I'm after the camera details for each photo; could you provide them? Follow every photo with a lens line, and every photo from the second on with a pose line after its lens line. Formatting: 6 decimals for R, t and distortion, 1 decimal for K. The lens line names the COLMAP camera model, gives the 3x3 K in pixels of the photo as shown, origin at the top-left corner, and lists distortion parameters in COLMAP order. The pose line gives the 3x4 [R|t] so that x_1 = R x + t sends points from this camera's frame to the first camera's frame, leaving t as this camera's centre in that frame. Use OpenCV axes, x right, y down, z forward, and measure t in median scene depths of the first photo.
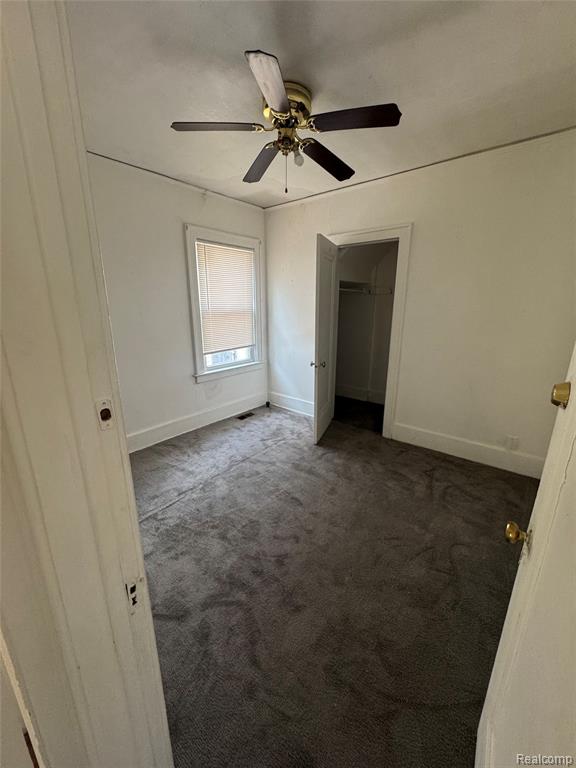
lens RADIAL K [[309.7, 0, 286.7], [0, 309.7, 385.6], [0, 0, 1]] dist [-0.002540, 0.000485]
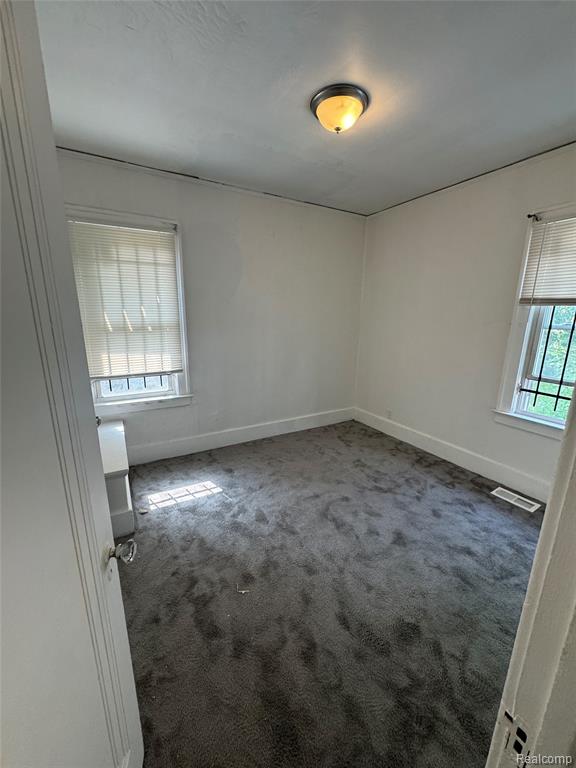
lens RADIAL K [[309.7, 0, 287.4], [0, 309.7, 383.1], [0, 0, 1]] dist [-0.002540, 0.000485]
pose [[0.939695, 0.081663, -0.332121, 0.762596], [-0.096850, 0.994864, -0.029406, -0.225518], [0.328014, 0.059798, 0.942778, 0.877405]]
